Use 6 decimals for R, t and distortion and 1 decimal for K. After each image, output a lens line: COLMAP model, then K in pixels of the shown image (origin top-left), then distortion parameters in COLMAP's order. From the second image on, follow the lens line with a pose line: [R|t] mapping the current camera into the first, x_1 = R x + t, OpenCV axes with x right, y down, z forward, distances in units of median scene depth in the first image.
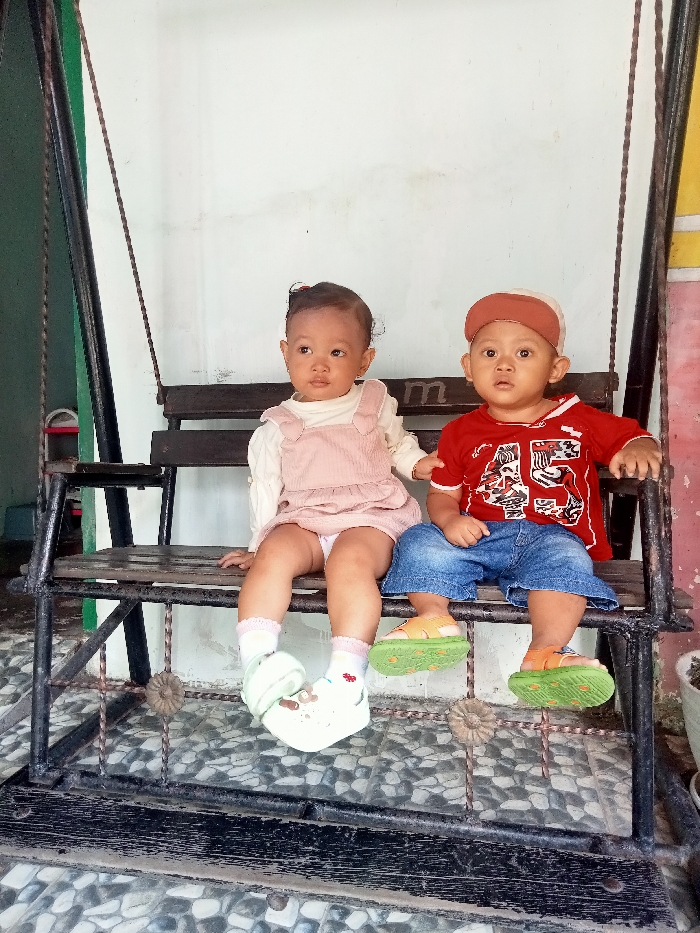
lens RADIAL K [[768.2, 0, 351.5], [0, 768.2, 473.2], [0, 0, 1]] dist [0.006218, -0.056620]
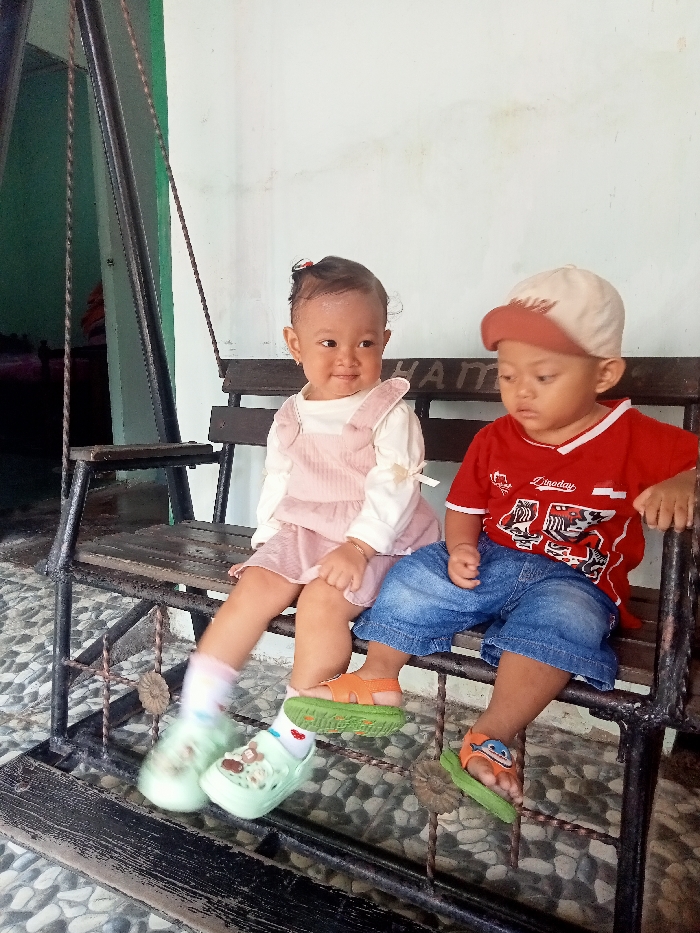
lens RADIAL K [[757.5, 0, 350.0], [0, 757.5, 466.5], [0, 0, 1]] dist [-0.043714, 0.047356]
pose [[0.950028, 0.058356, -0.306662, 0.224204], [-0.030258, 0.994960, 0.095596, -0.081998], [0.310695, -0.081540, 0.947006, 0.151396]]
